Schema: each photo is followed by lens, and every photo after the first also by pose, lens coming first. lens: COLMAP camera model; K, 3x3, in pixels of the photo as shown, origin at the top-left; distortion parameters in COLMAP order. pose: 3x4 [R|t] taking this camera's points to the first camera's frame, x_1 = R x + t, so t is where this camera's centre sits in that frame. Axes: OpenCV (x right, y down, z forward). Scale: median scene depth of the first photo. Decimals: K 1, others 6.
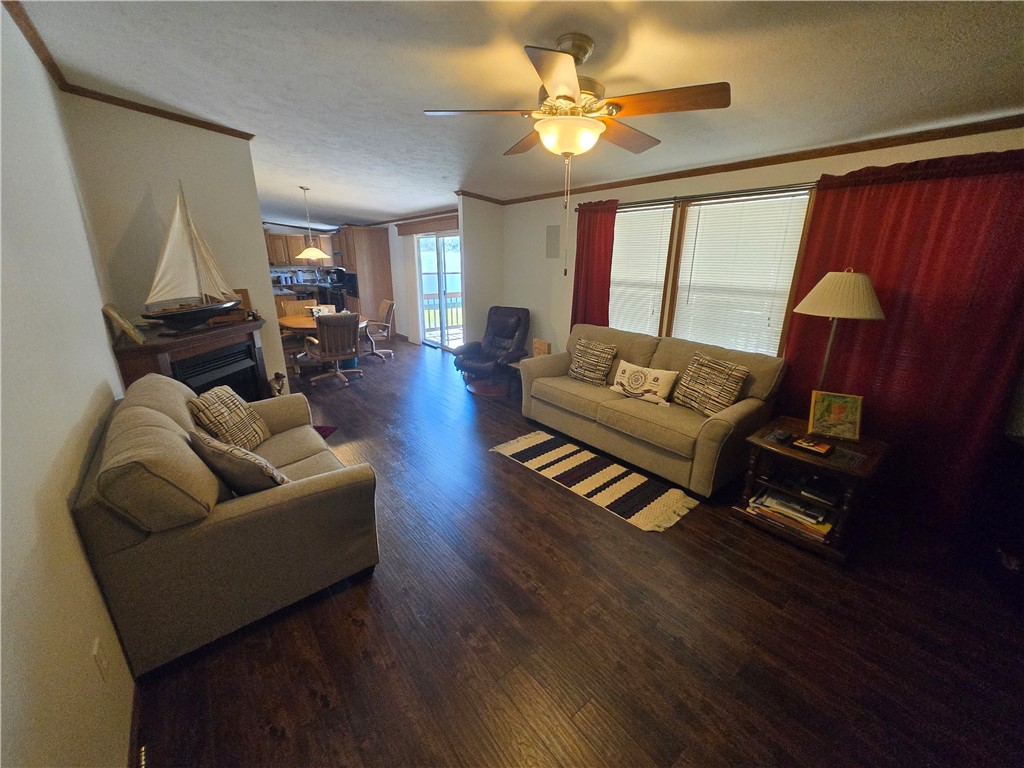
lens RADIAL K [[401.4, 0, 511.6], [0, 401.4, 379.5], [0, 0, 1]] dist [-0.003456, 0.000387]
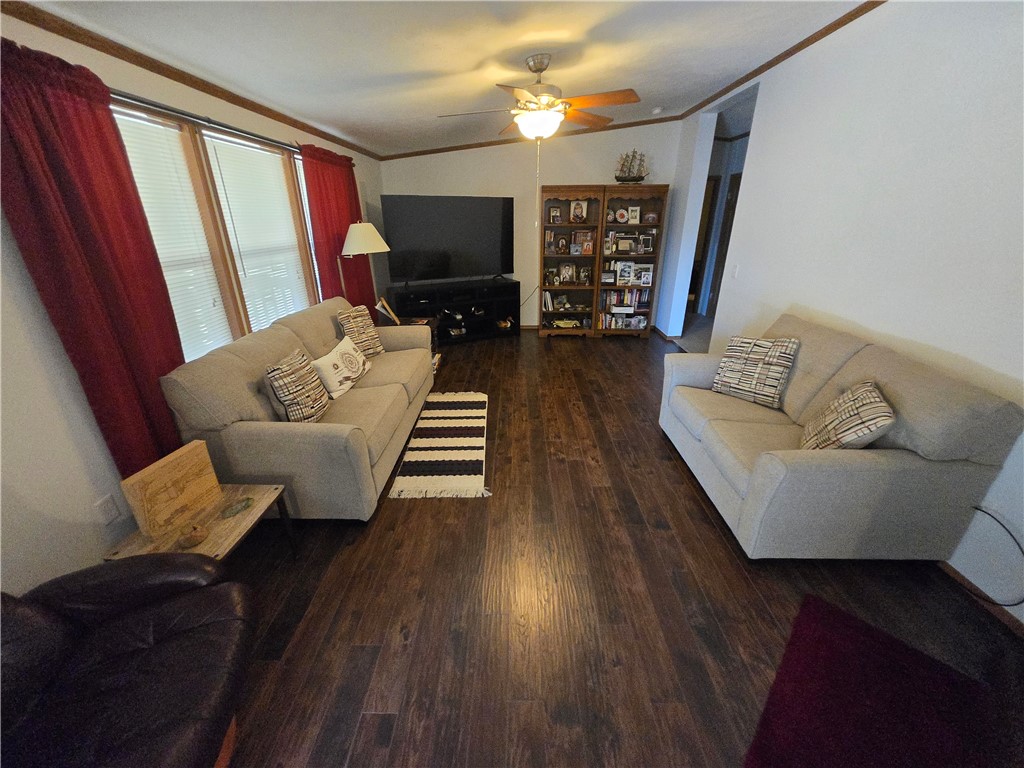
lens RADIAL K [[401.4, 0, 511.6], [0, 401.4, 379.5], [0, 0, 1]] dist [-0.003456, 0.000387]
pose [[-0.772006, -0.242431, 0.587566, -0.461327], [0.181393, 0.801932, 0.569212, -0.391797], [-0.609182, 0.546016, -0.575121, 1.305062]]
